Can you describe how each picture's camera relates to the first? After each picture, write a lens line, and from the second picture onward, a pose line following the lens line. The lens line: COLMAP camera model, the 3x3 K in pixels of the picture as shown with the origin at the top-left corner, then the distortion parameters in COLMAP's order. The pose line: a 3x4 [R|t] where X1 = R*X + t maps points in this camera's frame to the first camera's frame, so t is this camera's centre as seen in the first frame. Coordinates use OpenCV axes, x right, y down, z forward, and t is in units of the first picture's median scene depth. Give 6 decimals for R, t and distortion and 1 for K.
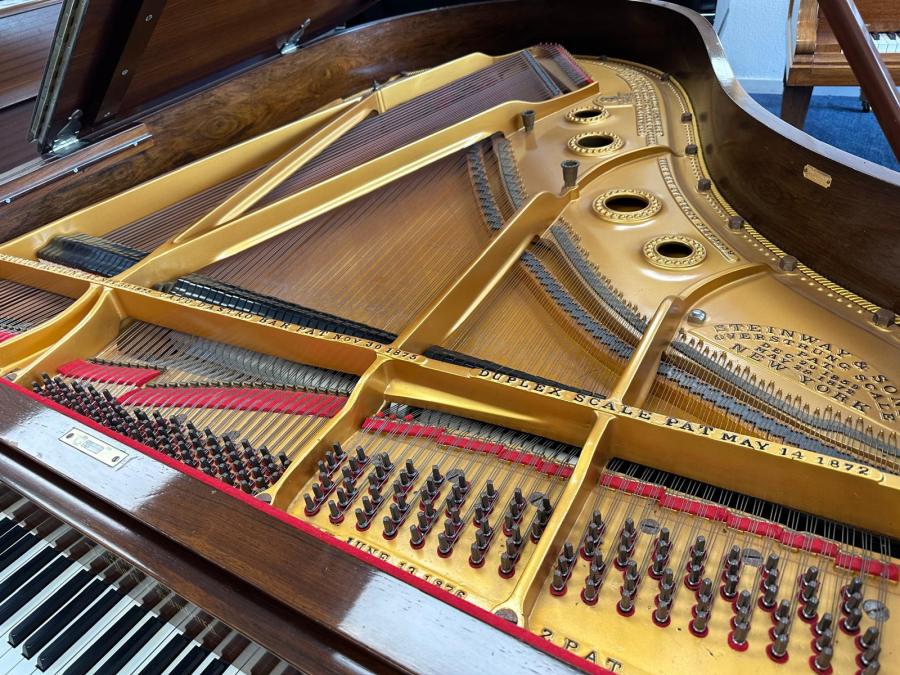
lens RADIAL K [[644.4, 0, 450.0], [0, 644.4, 337.5], [0, 0, 1]] dist [0.041559, -0.062717]
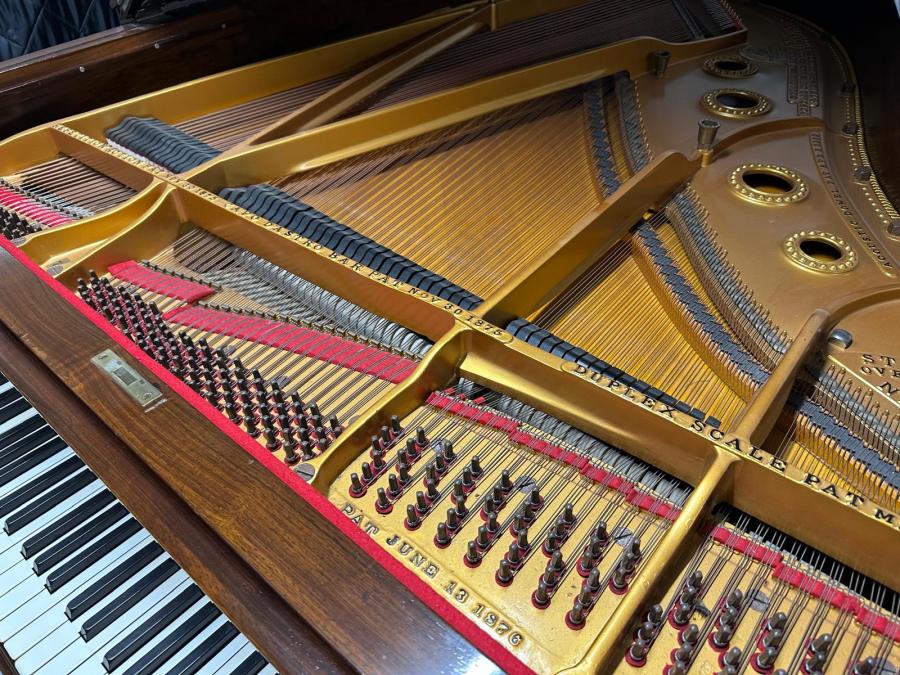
lens RADIAL K [[644.4, 0, 450.0], [0, 644.4, 337.5], [0, 0, 1]] dist [0.041559, -0.062717]
pose [[0.981913, 0.176529, -0.068447, -0.064457], [-0.168314, 0.979418, 0.111408, -0.049522], [0.086705, -0.097872, 0.991415, 0.161375]]
